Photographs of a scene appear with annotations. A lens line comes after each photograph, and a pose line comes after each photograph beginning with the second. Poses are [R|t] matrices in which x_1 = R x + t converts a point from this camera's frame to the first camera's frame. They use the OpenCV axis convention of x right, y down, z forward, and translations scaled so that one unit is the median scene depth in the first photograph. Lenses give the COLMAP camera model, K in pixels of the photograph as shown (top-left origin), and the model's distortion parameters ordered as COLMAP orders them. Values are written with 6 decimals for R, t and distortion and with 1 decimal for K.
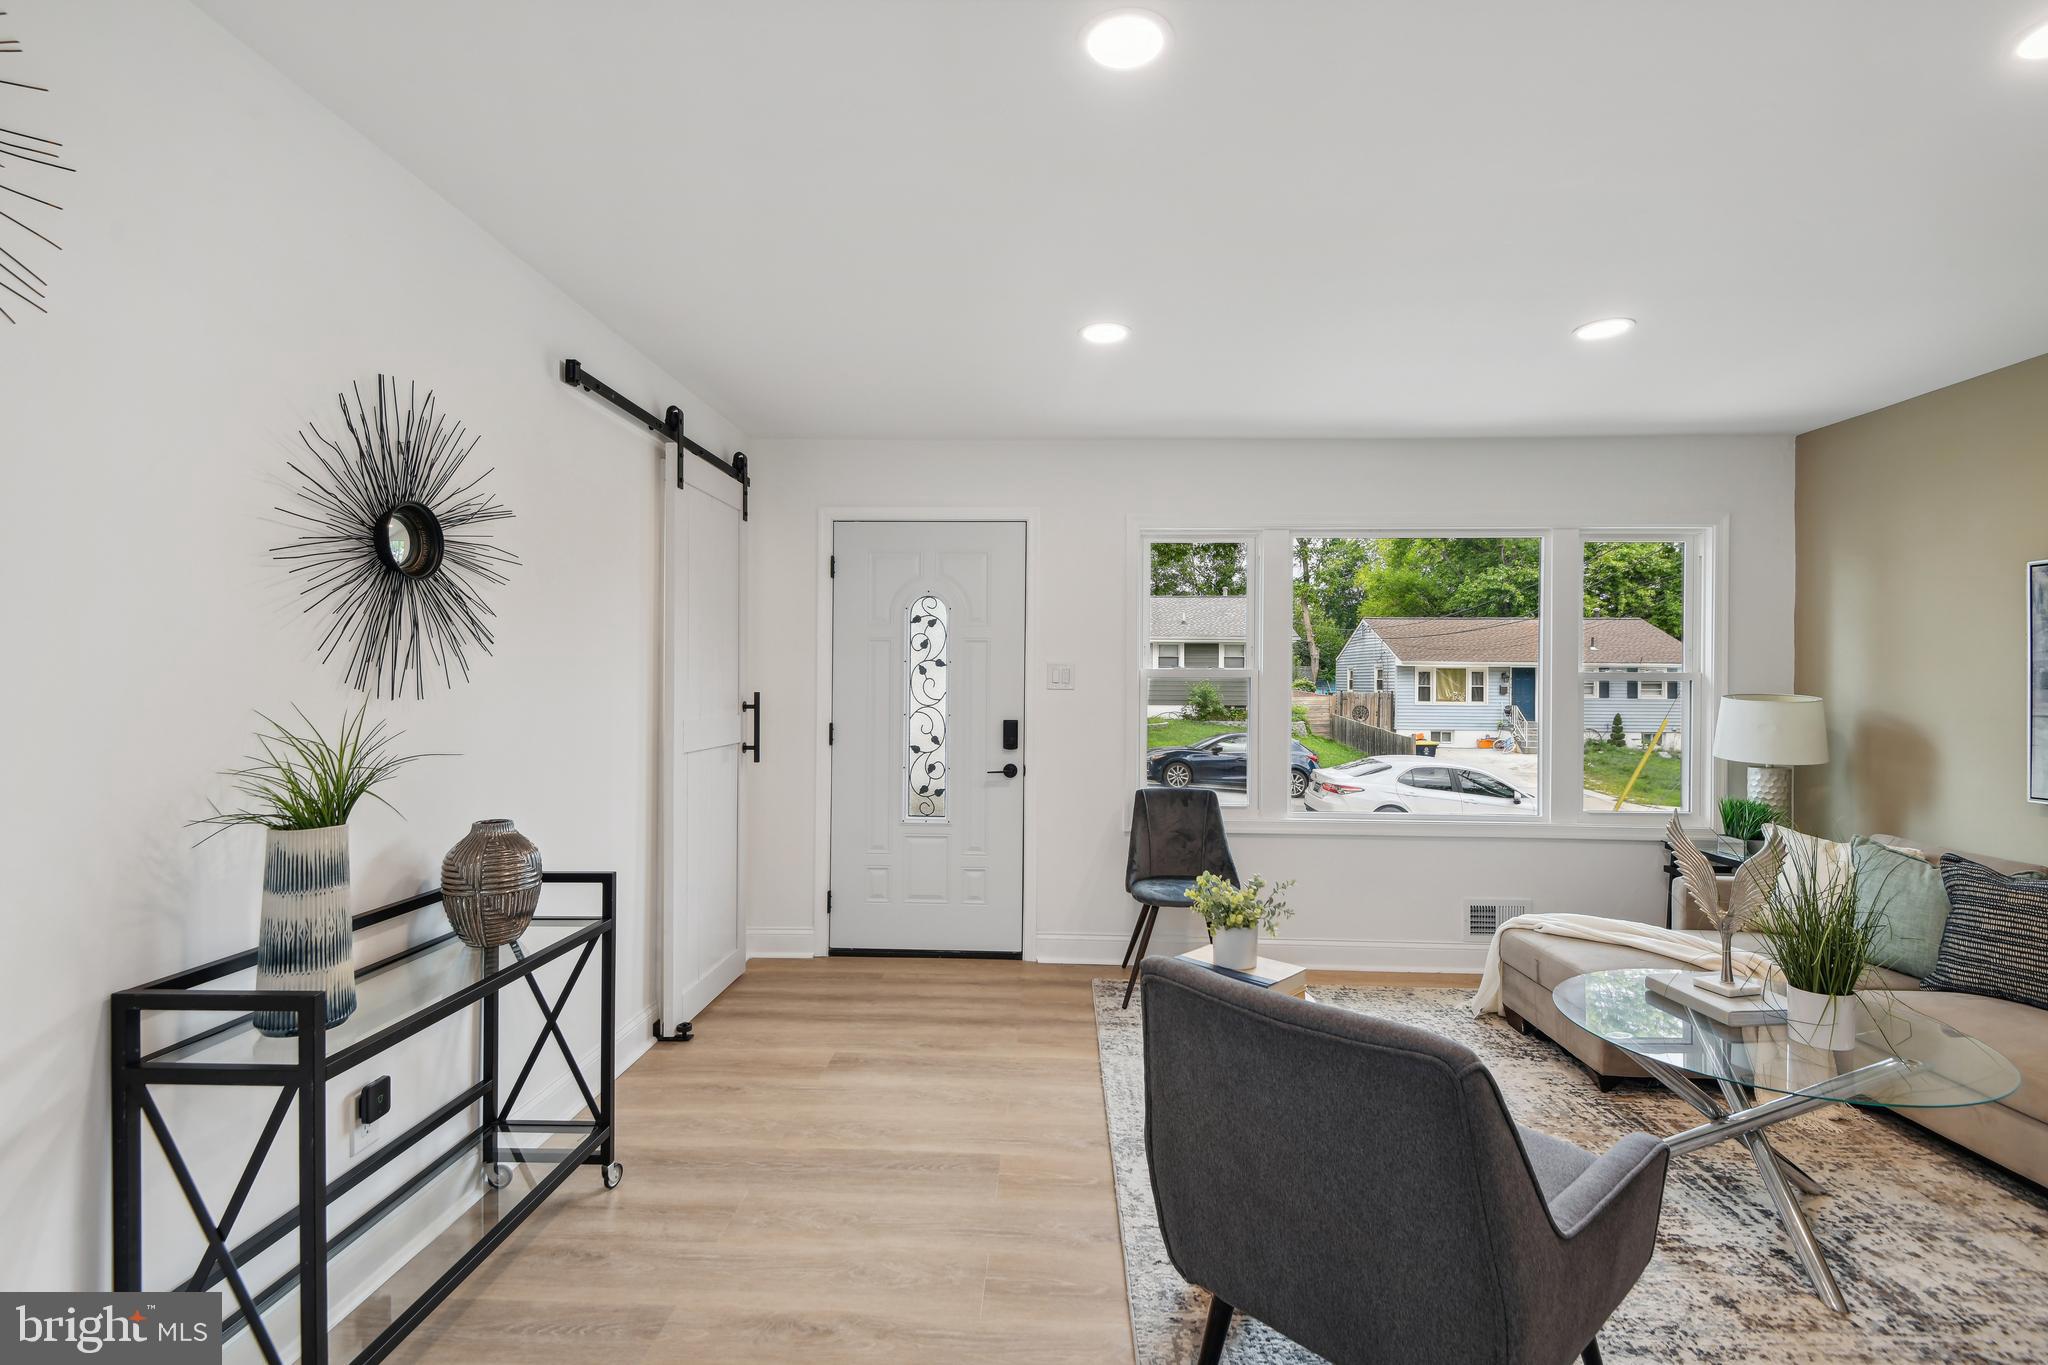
lens RADIAL K [[956.5, 0, 1037.3], [0, 956.5, 674.9], [0, 0, 1]] dist [0.010127, -0.003102]
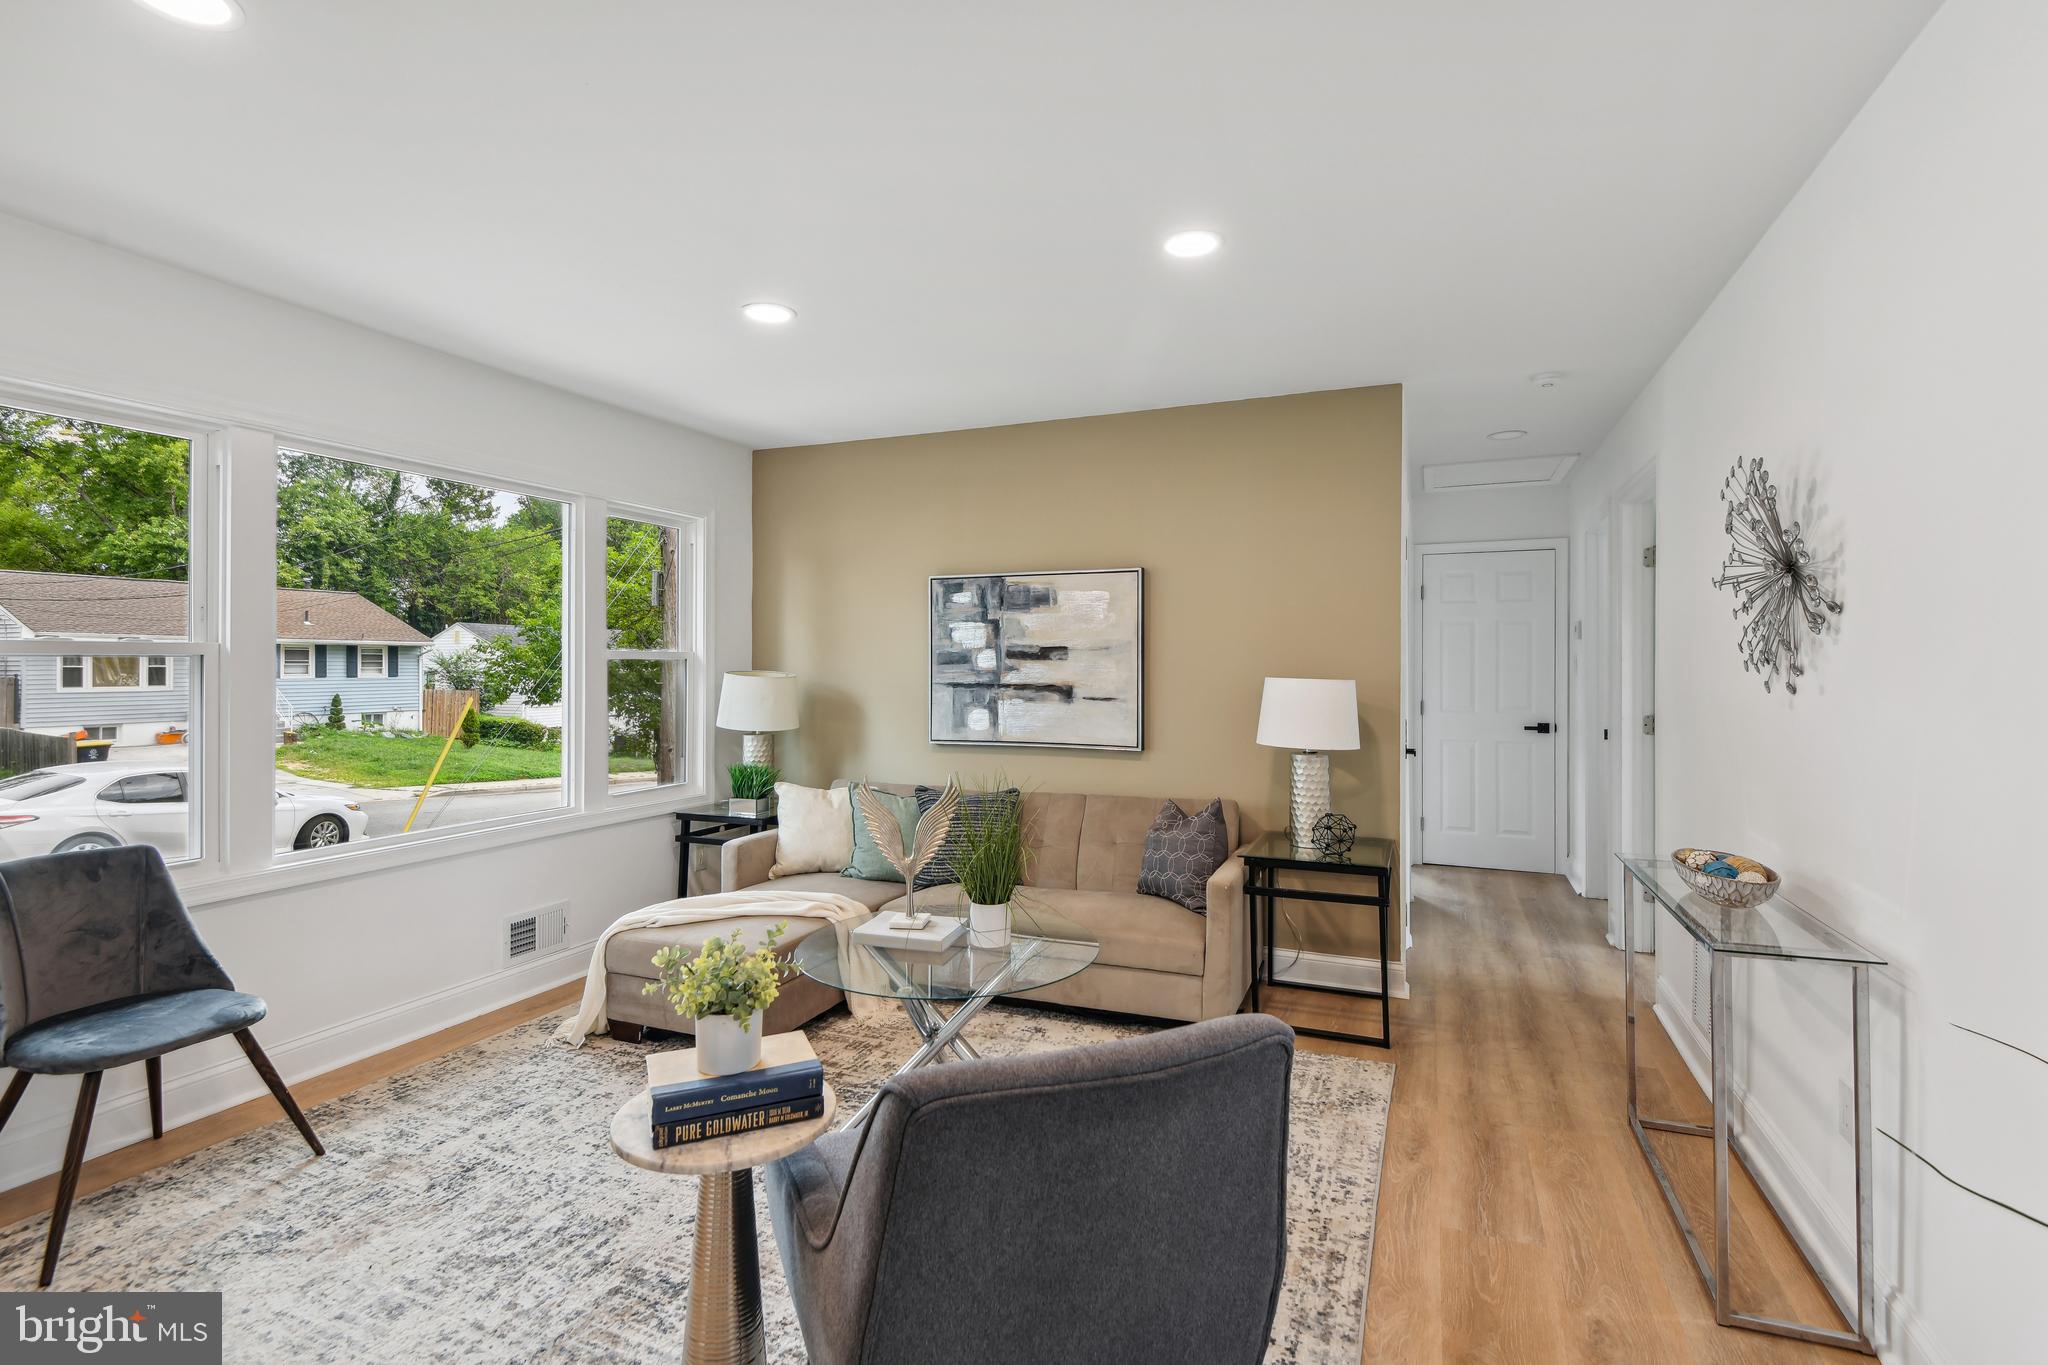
lens RADIAL K [[956.5, 0, 1046.4], [0, 956.5, 658.3], [0, 0, 1]] dist [0.010127, -0.003102]
pose [[0.352364, -0.002828, 0.935859, -0.179148], [-0.002676, 0.999988, 0.004029, 0.000179], [-0.935859, -0.003924, 0.352353, 0.257464]]
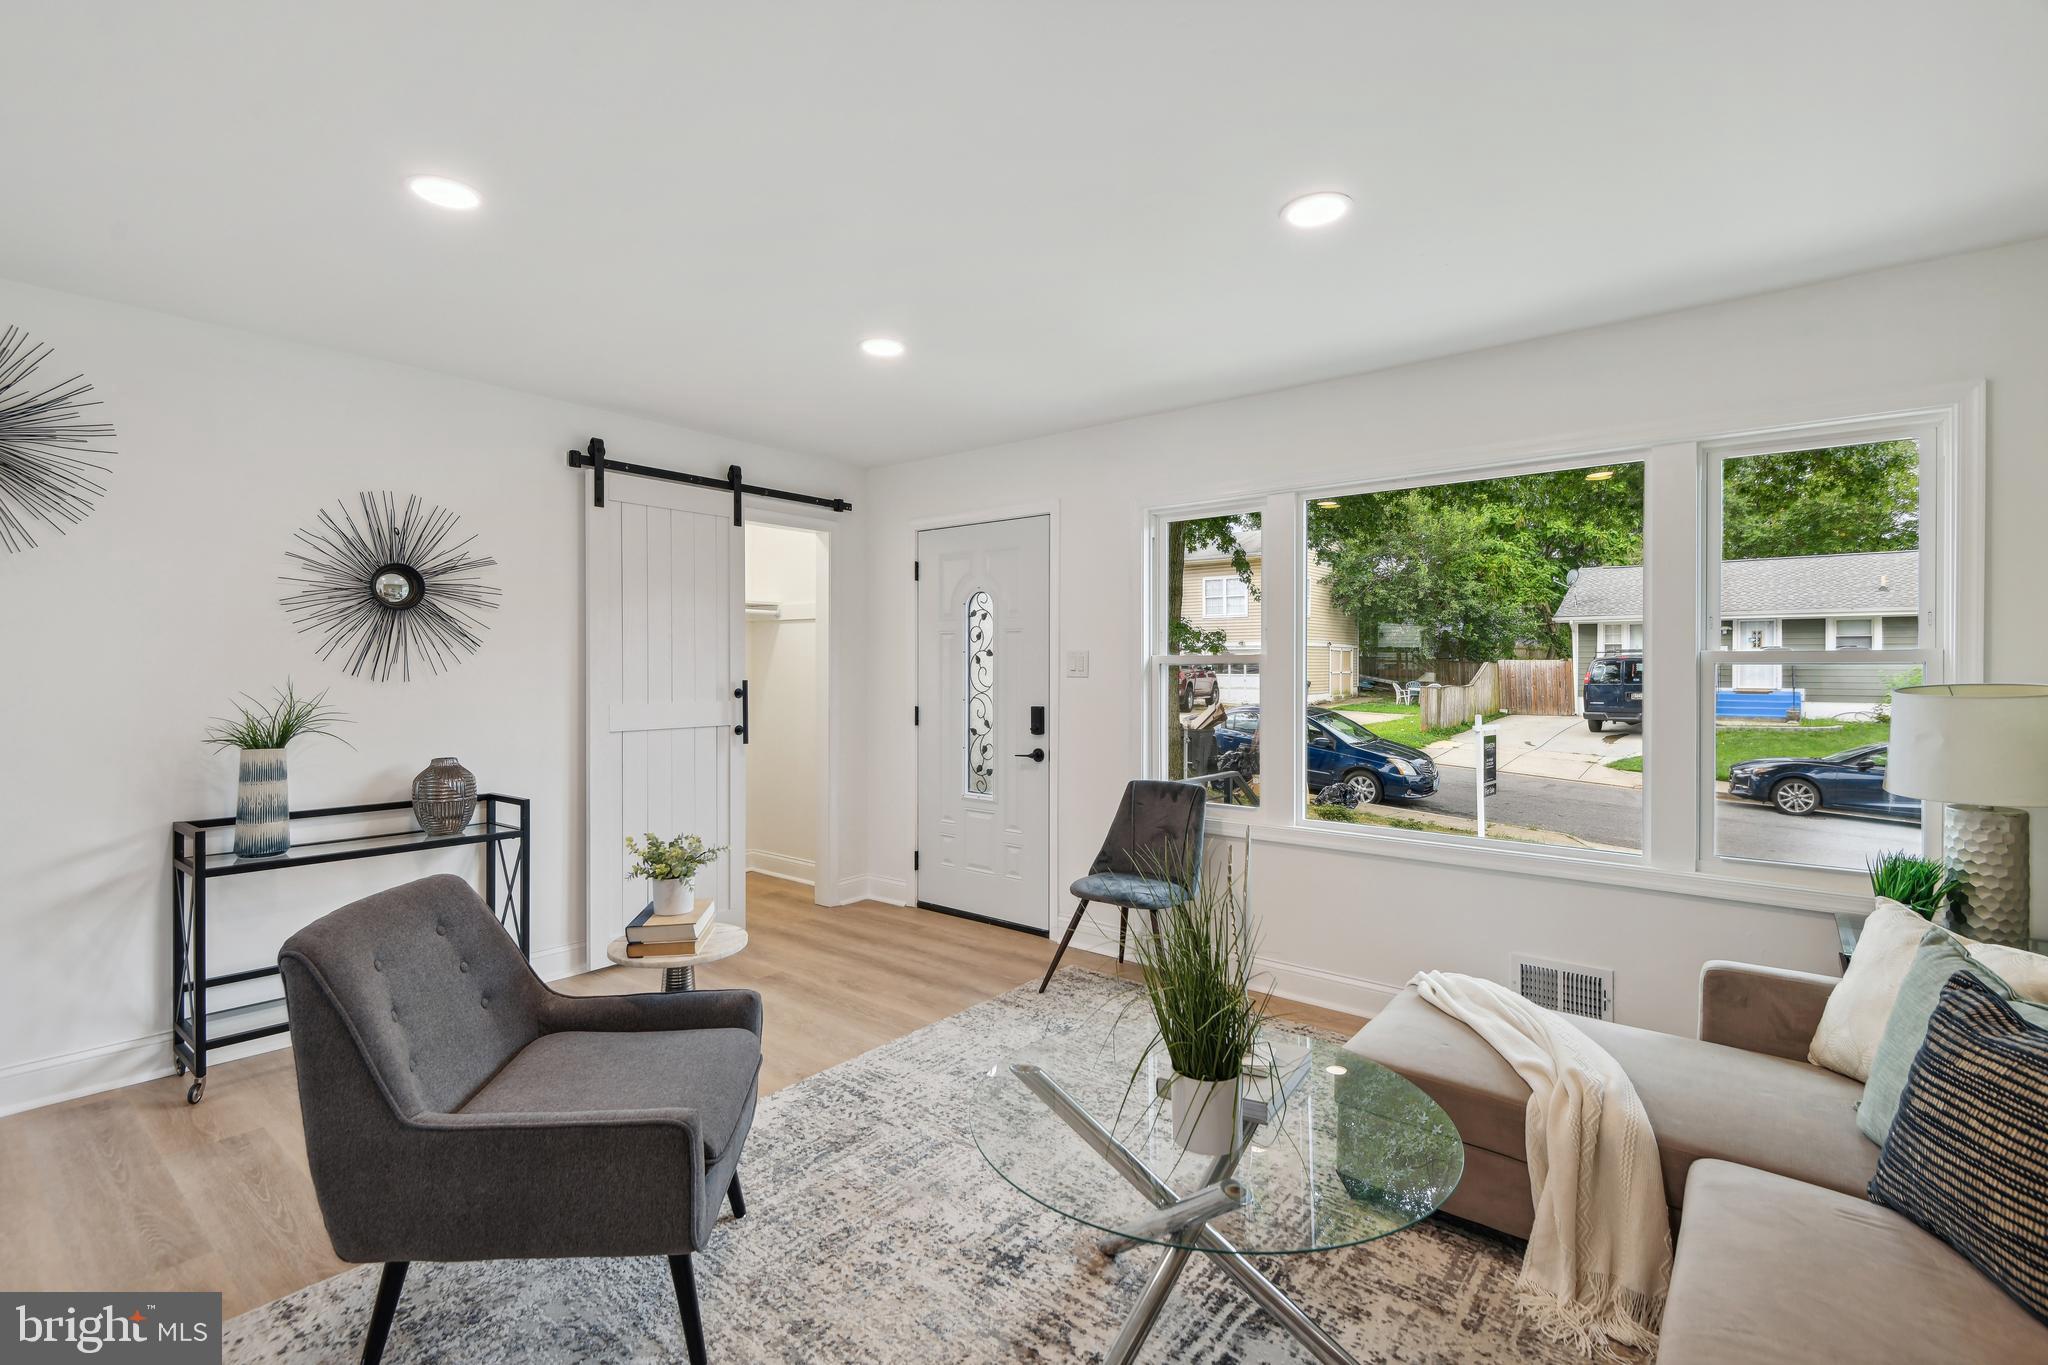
lens RADIAL K [[956.5, 0, 1028.0], [0, 956.5, 671.7], [0, 0, 1]] dist [0.010127, -0.003102]
pose [[0.788277, -0.006310, -0.615288, 0.600383], [0.008918, 0.999960, 0.001169, 0.007880], [0.615256, -0.006408, 0.788301, 0.170759]]
